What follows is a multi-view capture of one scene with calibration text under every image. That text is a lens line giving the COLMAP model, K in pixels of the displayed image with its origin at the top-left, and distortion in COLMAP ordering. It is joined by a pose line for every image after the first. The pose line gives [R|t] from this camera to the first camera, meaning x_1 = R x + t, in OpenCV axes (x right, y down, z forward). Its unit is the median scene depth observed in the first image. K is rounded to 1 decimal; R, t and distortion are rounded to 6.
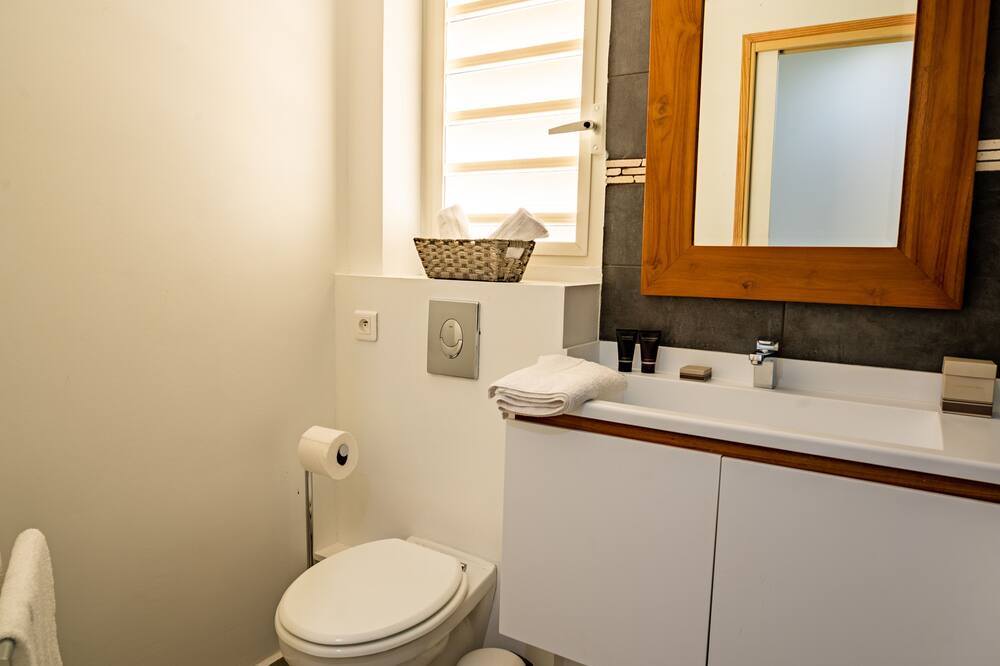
lens RADIAL K [[673.8, 0, 497.3], [0, 673.8, 335.1], [0, 0, 1]] dist [-0.004642, 0.001974]
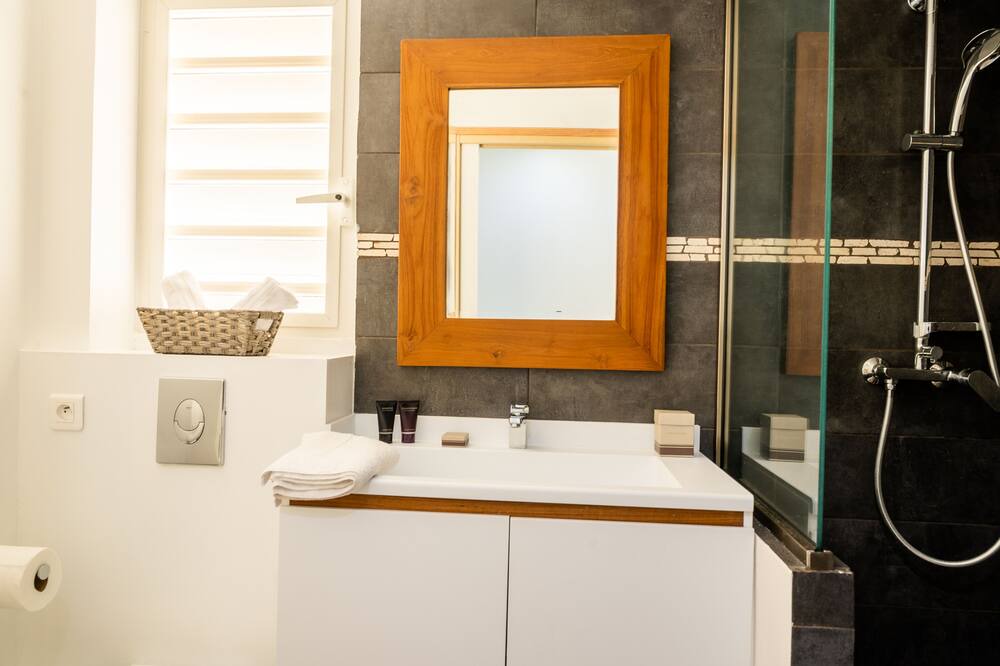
lens RADIAL K [[673.8, 0, 497.3], [0, 673.8, 335.1], [0, 0, 1]] dist [-0.004642, 0.001974]
pose [[0.890551, -0.008260, 0.454809, -0.114762], [0.053363, 0.994829, -0.086420, -0.009936], [-0.451743, 0.101232, 0.886386, 0.028708]]
